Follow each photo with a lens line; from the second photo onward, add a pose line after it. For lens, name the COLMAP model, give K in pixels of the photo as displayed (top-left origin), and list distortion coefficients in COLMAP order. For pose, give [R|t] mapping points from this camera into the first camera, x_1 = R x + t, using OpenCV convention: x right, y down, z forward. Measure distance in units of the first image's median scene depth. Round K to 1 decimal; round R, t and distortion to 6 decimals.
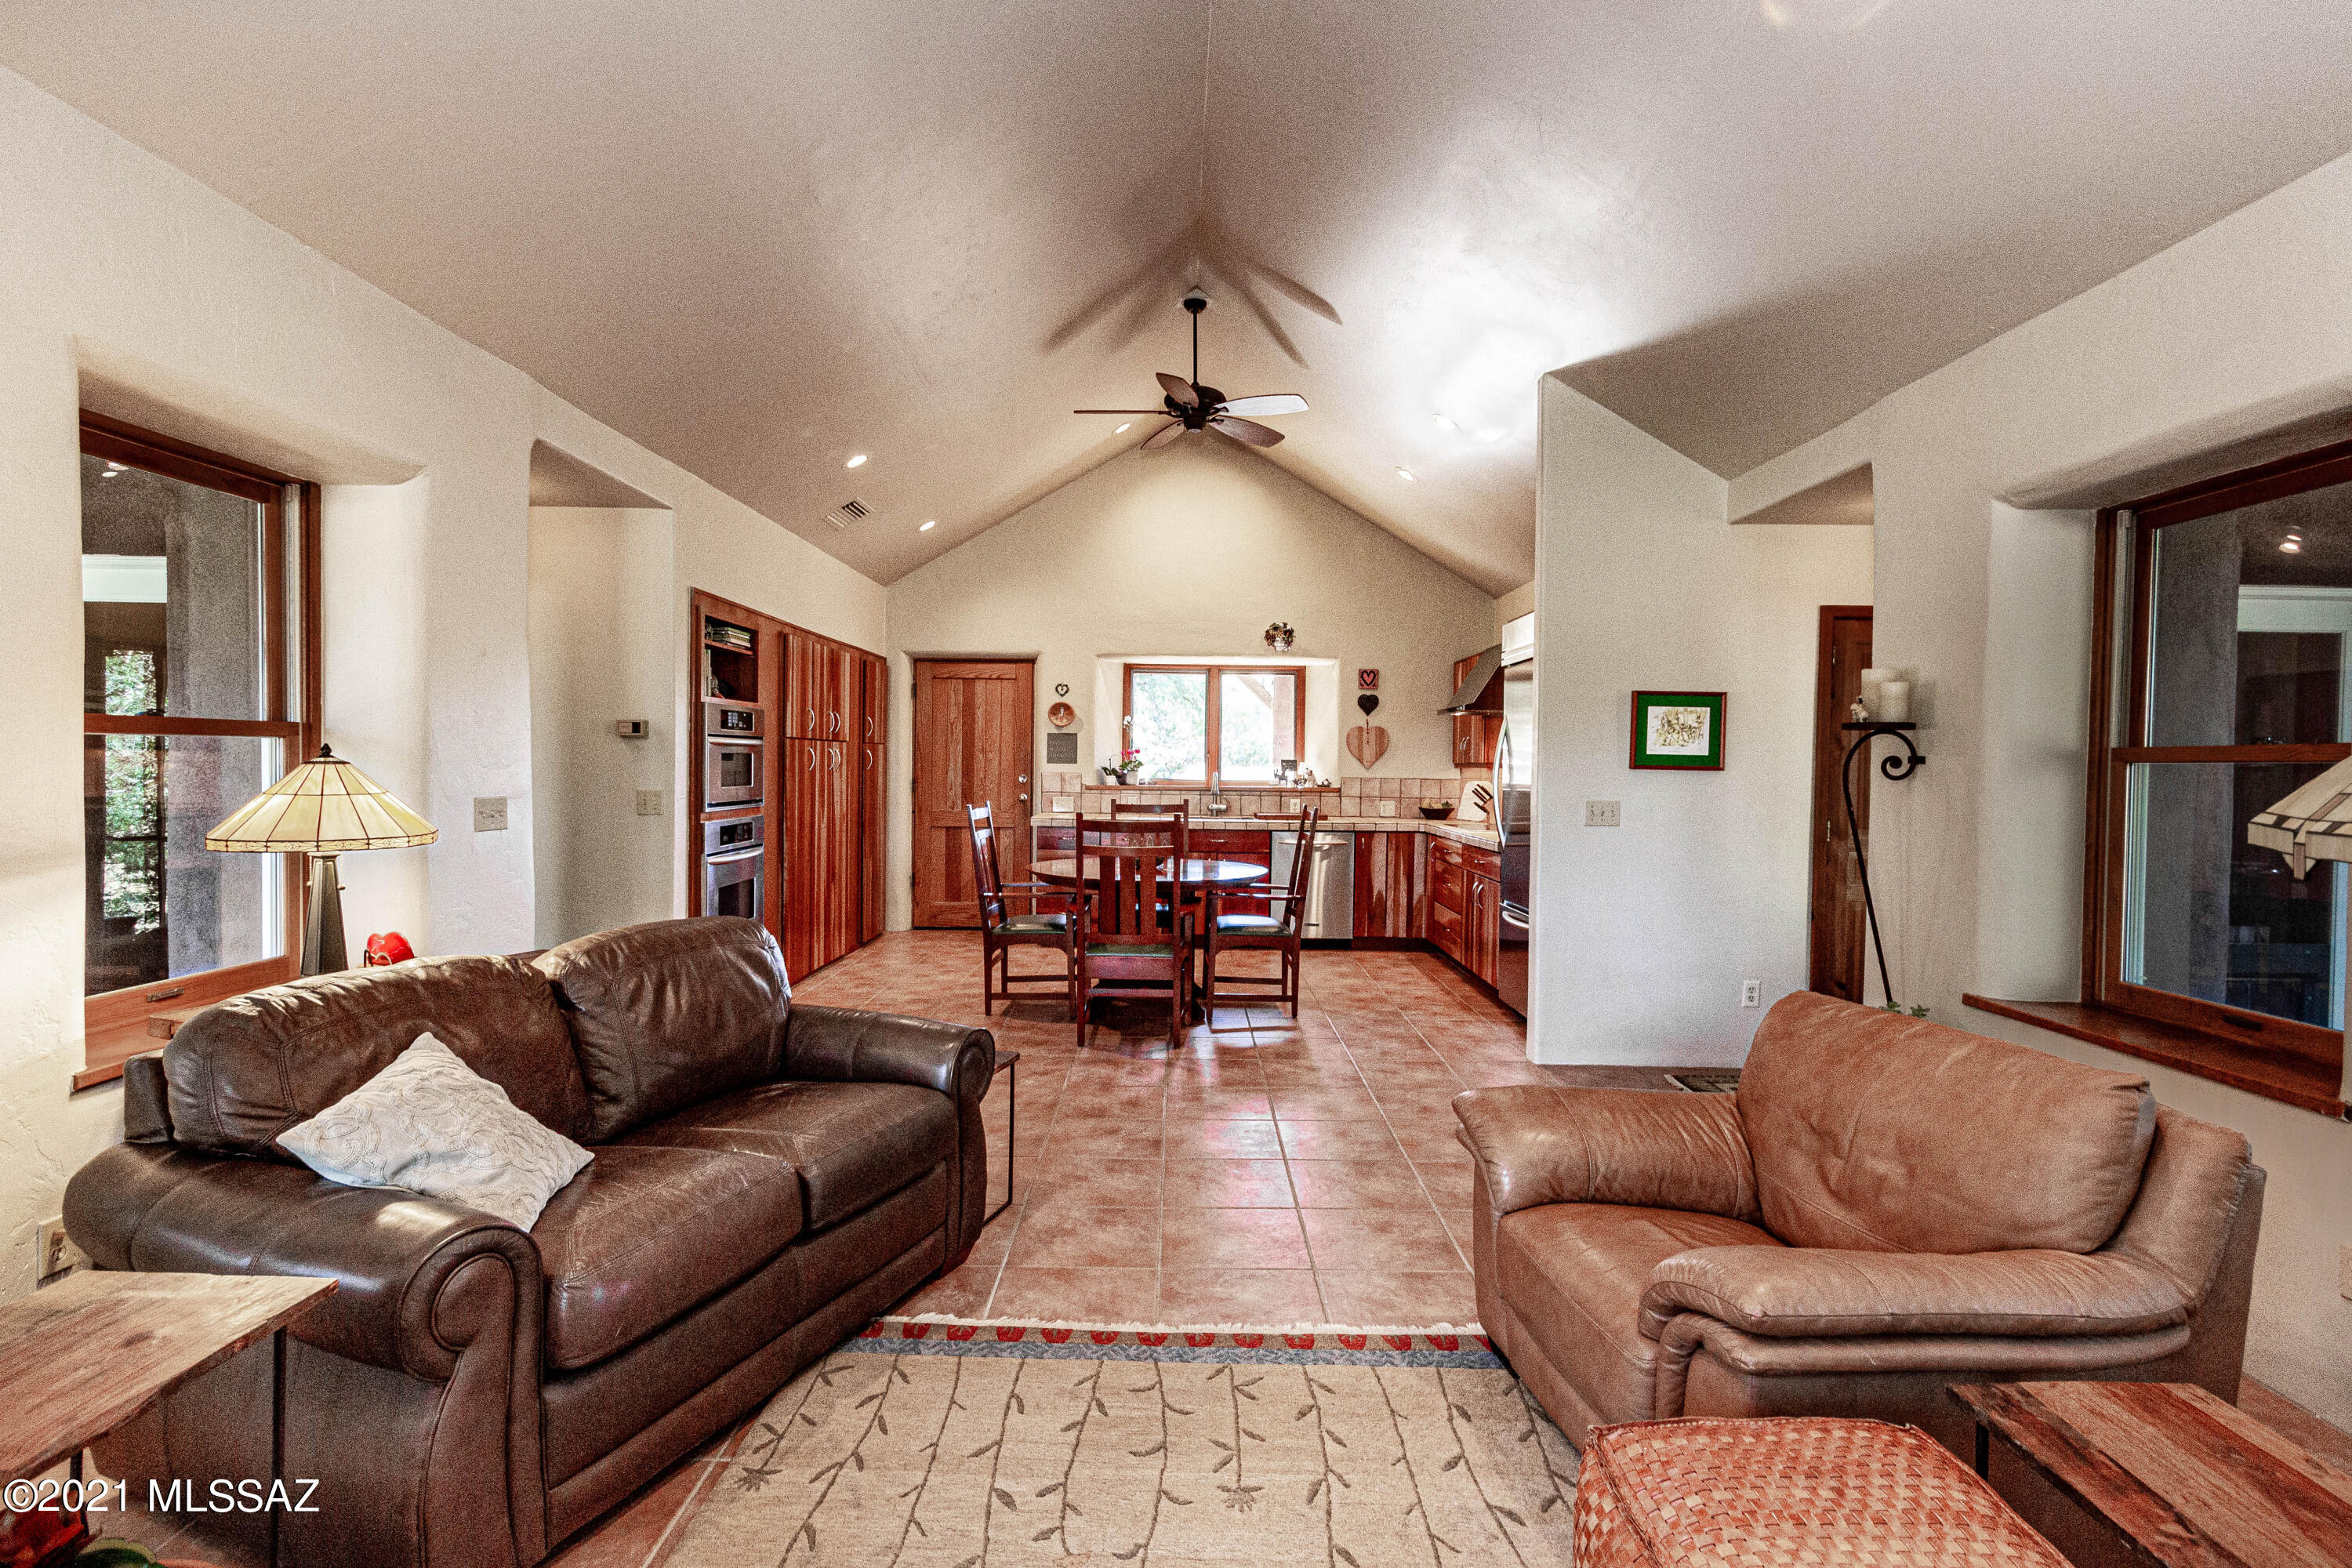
lens RADIAL K [[1102.4, 0, 1190.4], [0, 1102.4, 782.0], [0, 0, 1]] dist [0.002362, -0.000823]
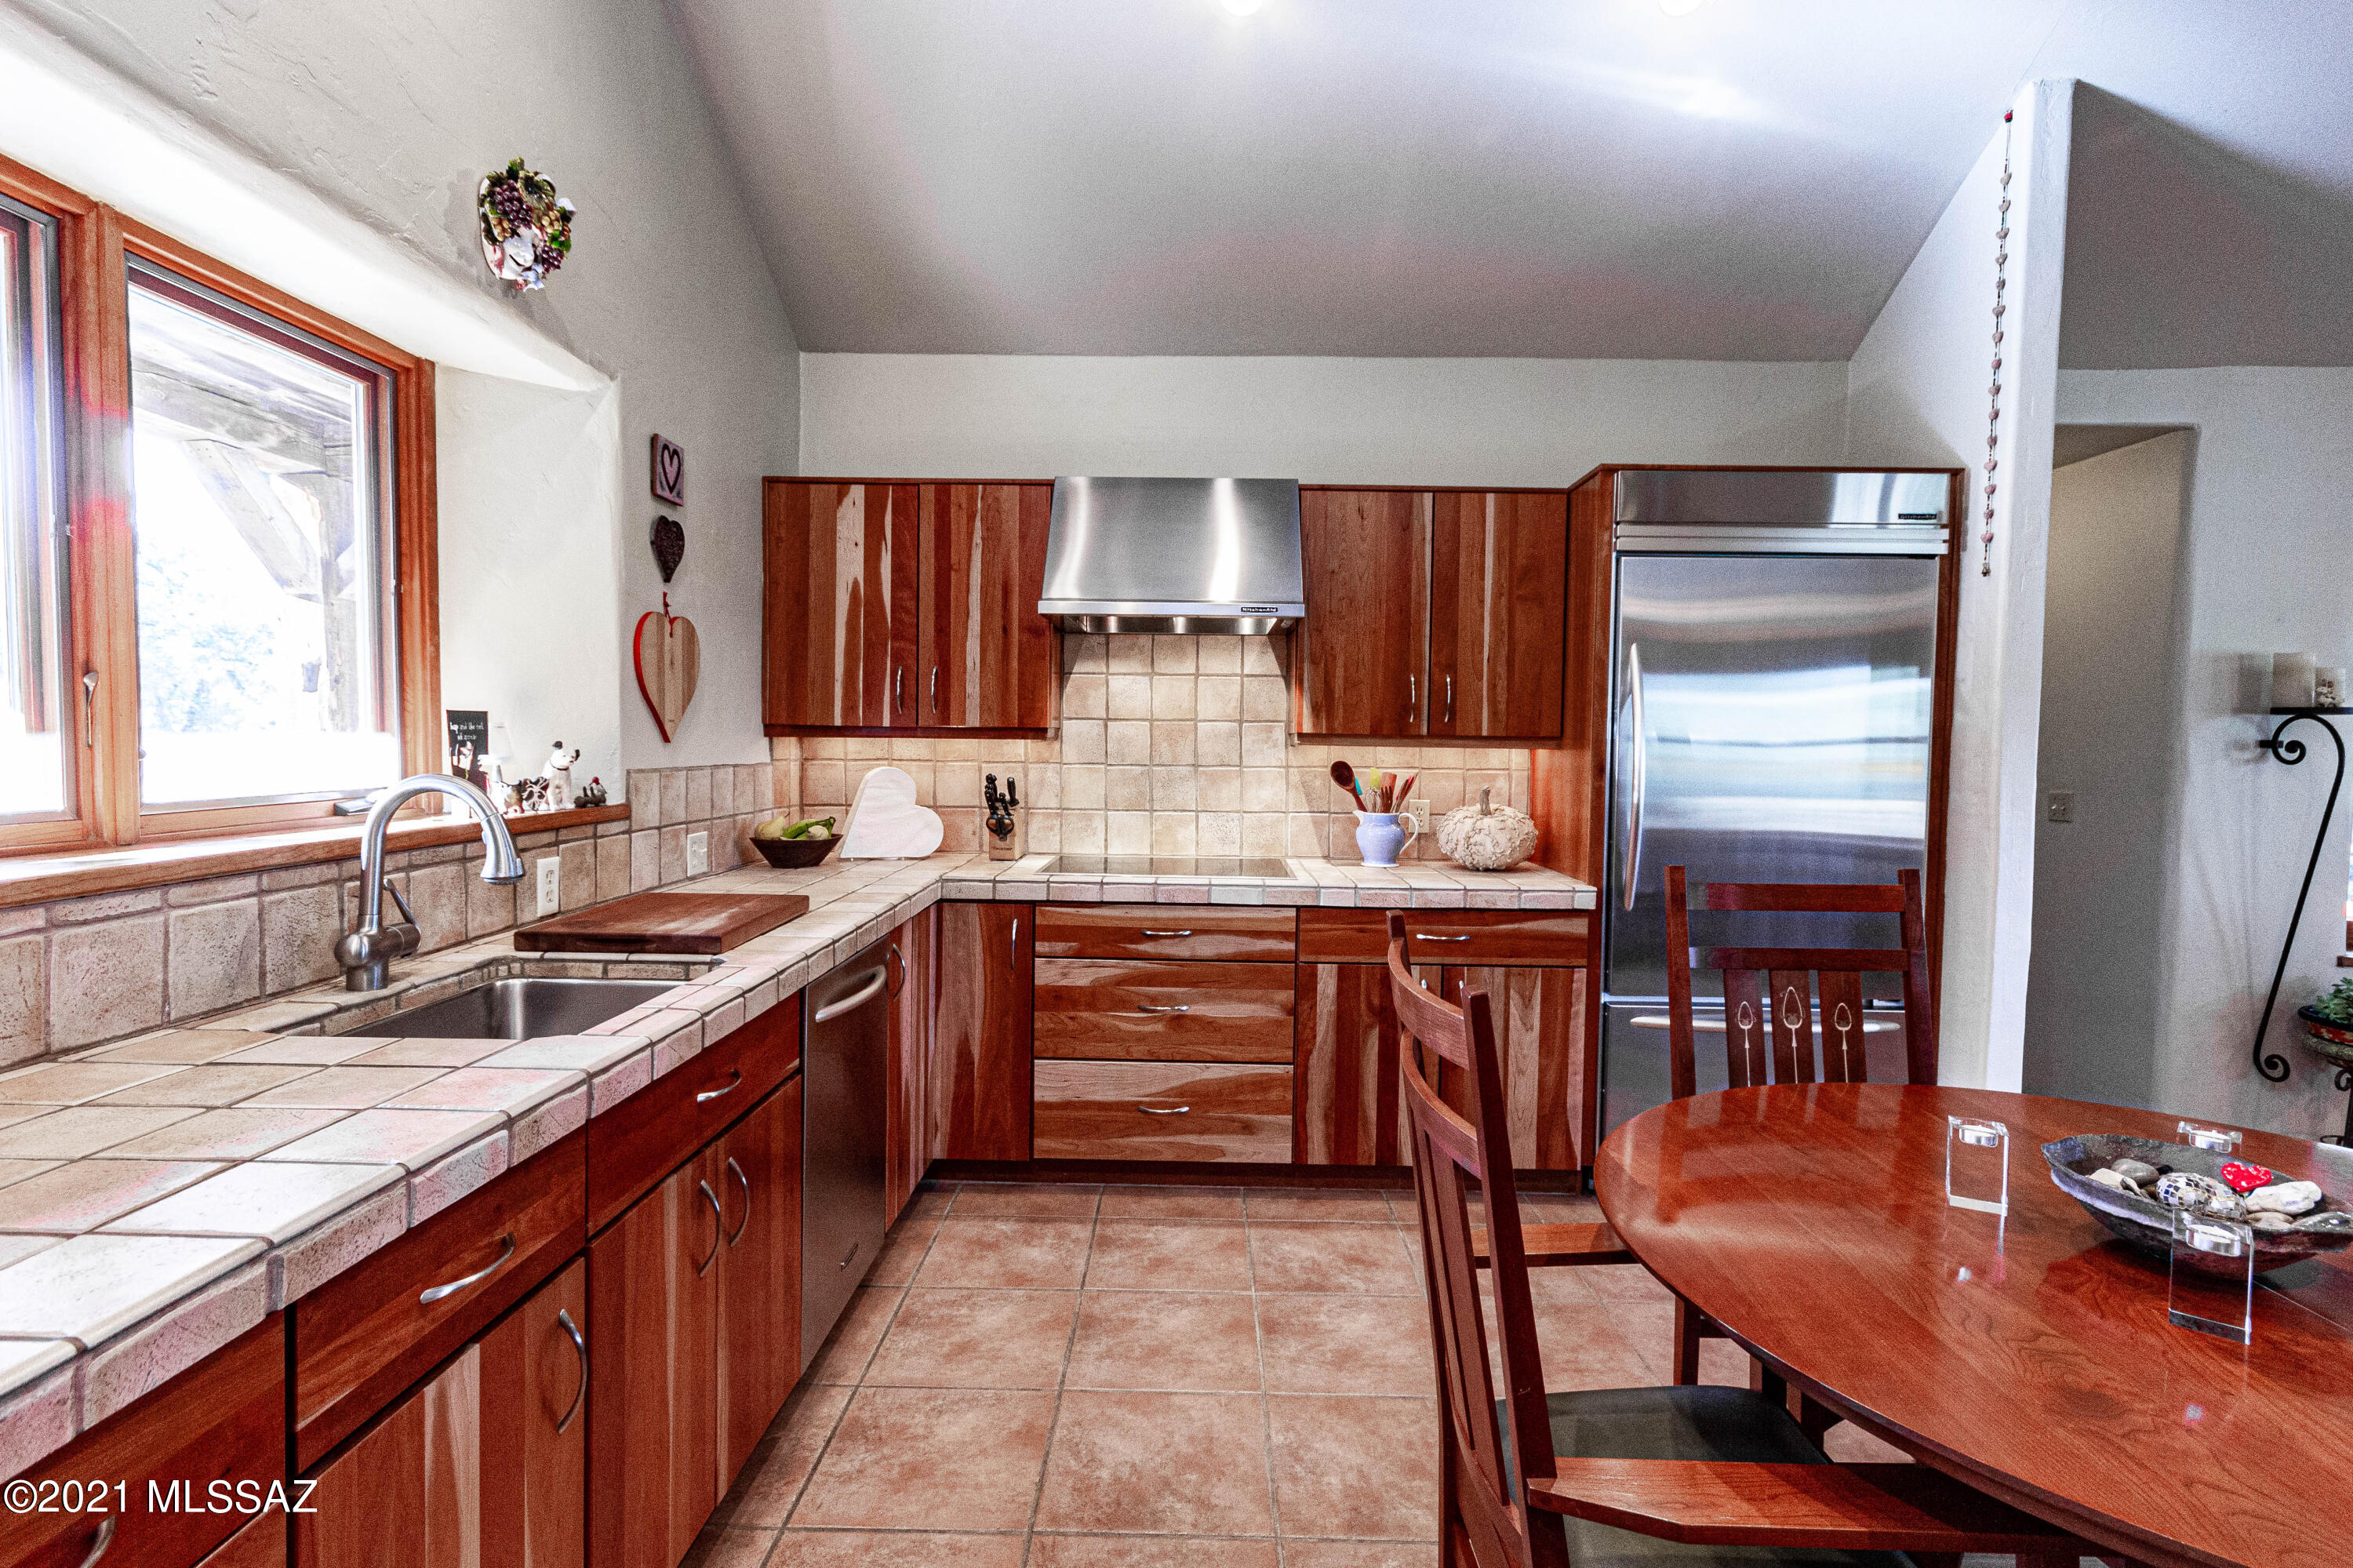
lens RADIAL K [[1119.0, 0, 1172.1], [0, 1119.0, 787.3], [0, 0, 1]] dist [0.001634, -0.000127]
pose [[0.040768, -0.055937, 0.997602, -0.173854], [0.005571, 0.998429, 0.055755, -0.016226], [-0.999153, 0.003285, 0.041016, 0.832051]]
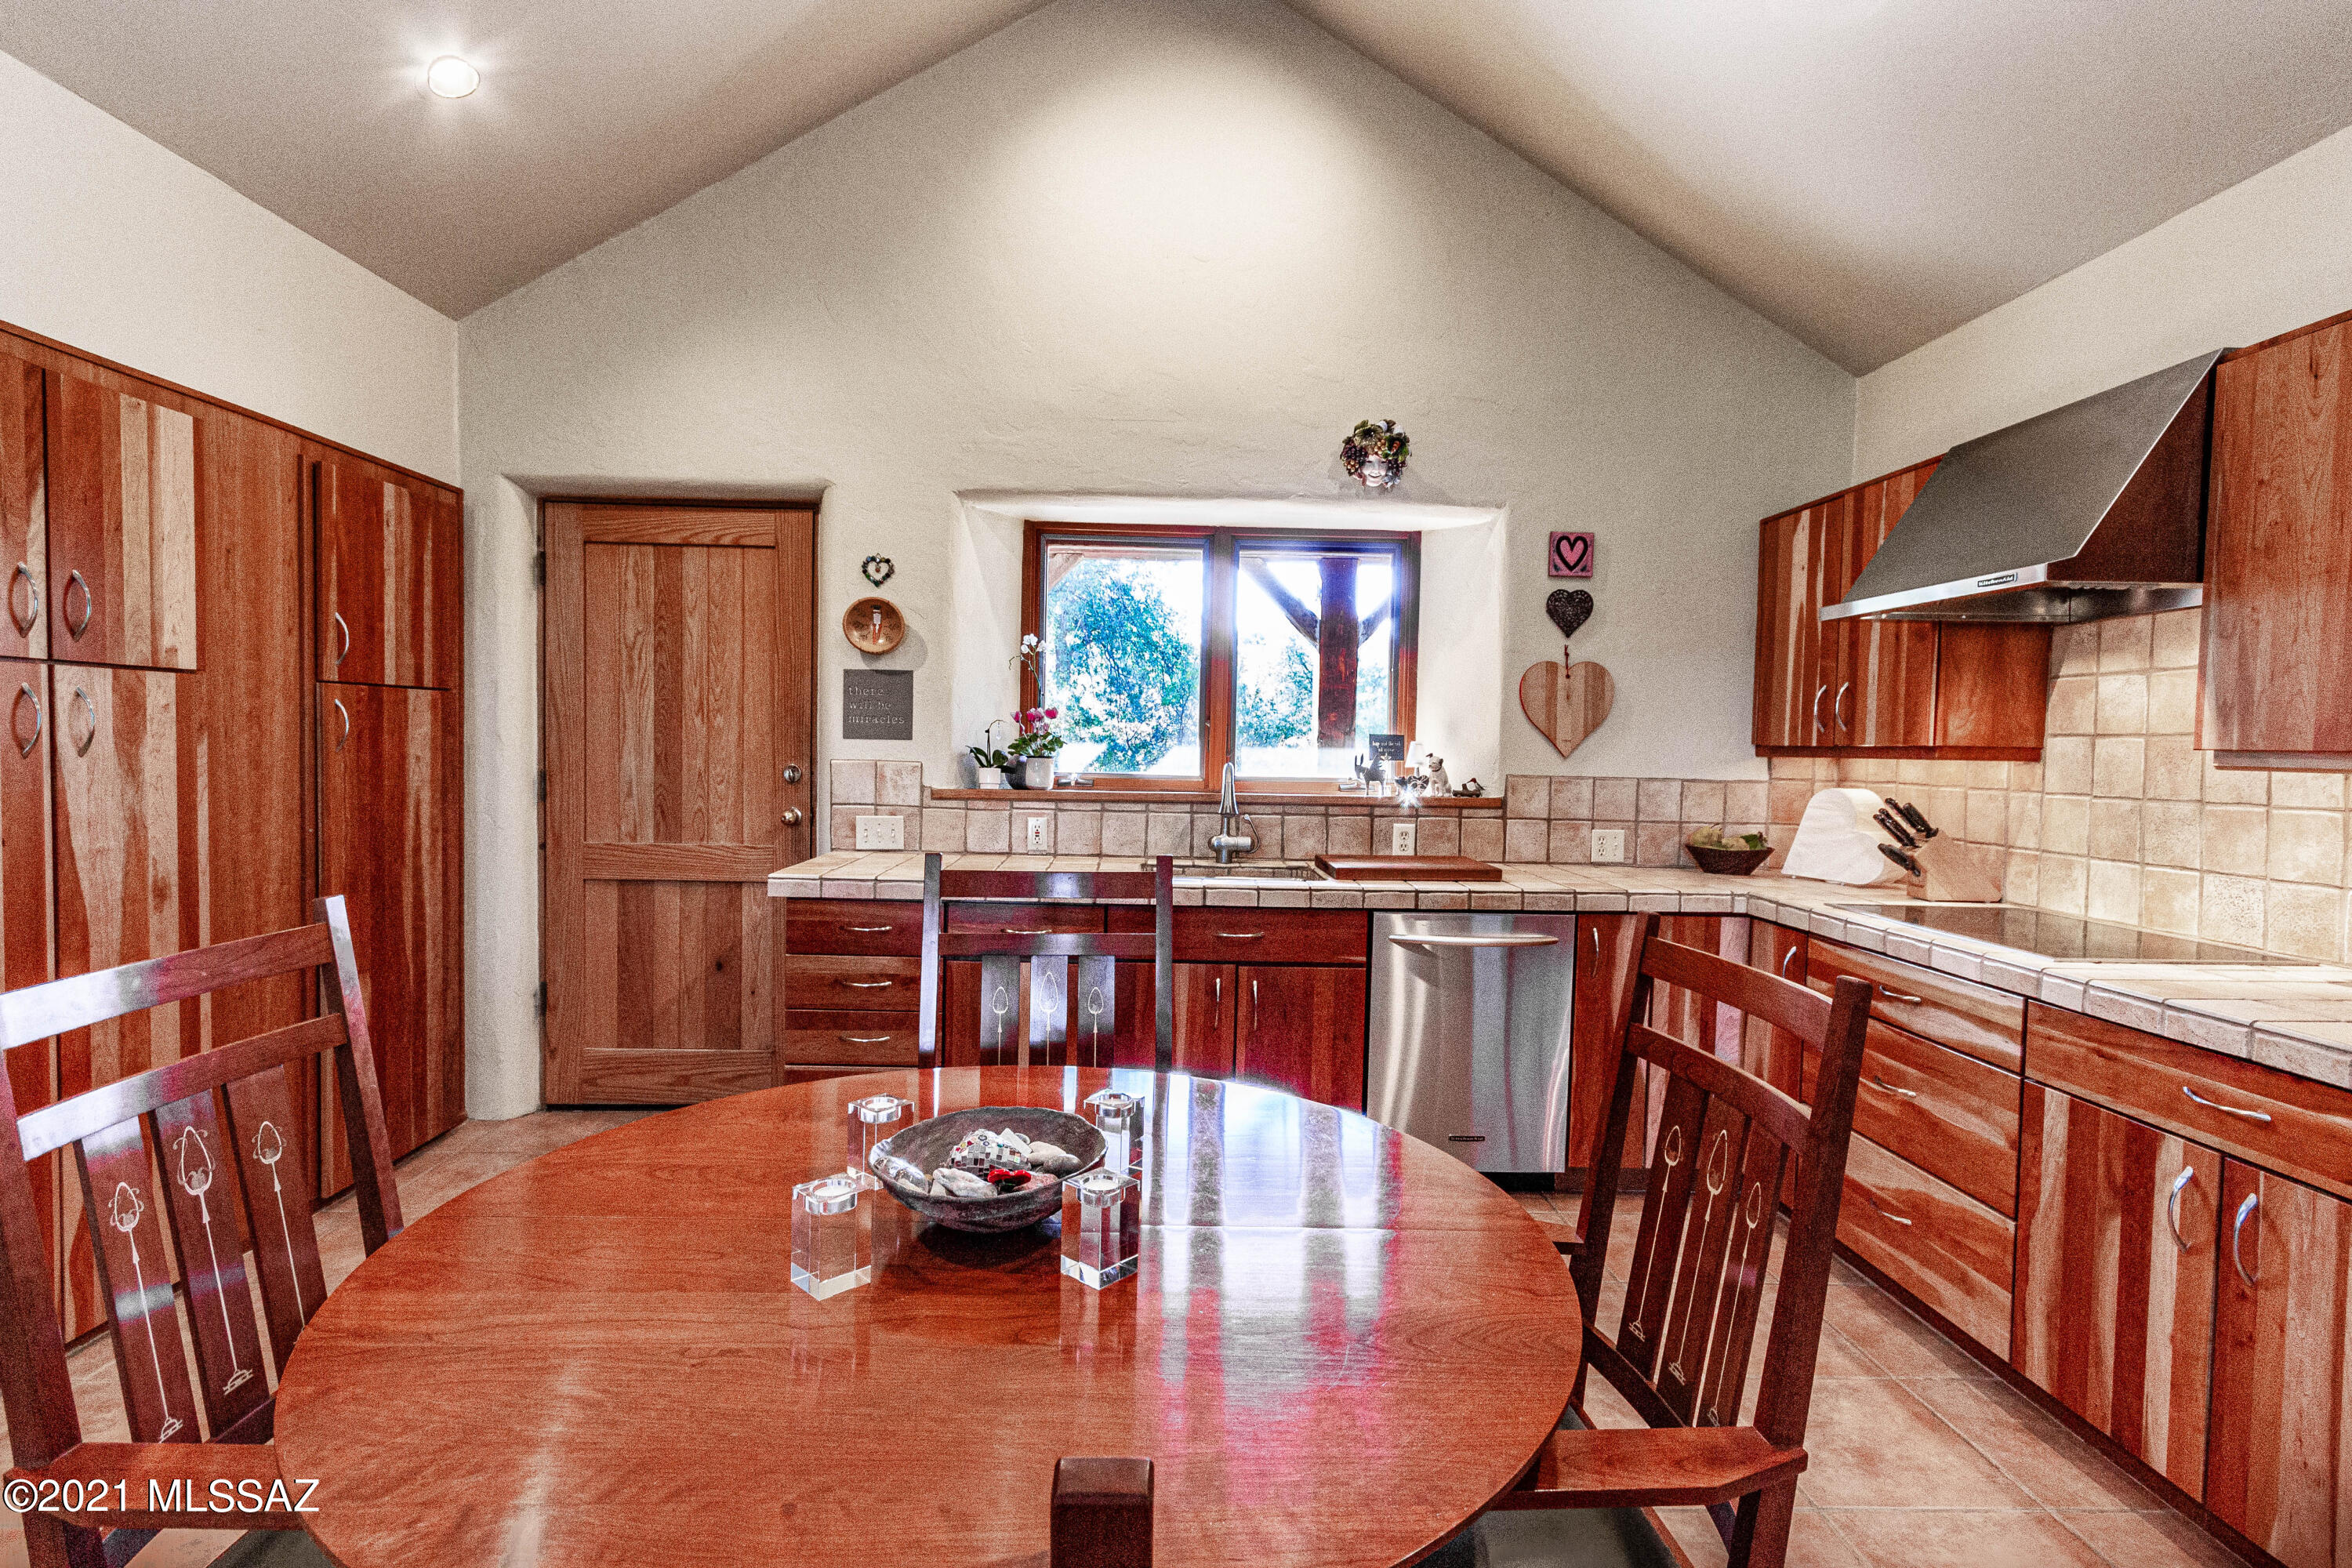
lens RADIAL K [[1102.4, 0, 1190.4], [0, 1102.4, 782.0], [0, 0, 1]] dist [0.002362, -0.000823]
pose [[0.999554, 0.006802, 0.029074, -0.004545], [-0.007331, 0.999809, 0.018115, -0.008608], [-0.028945, -0.018320, 0.999413, 0.555622]]
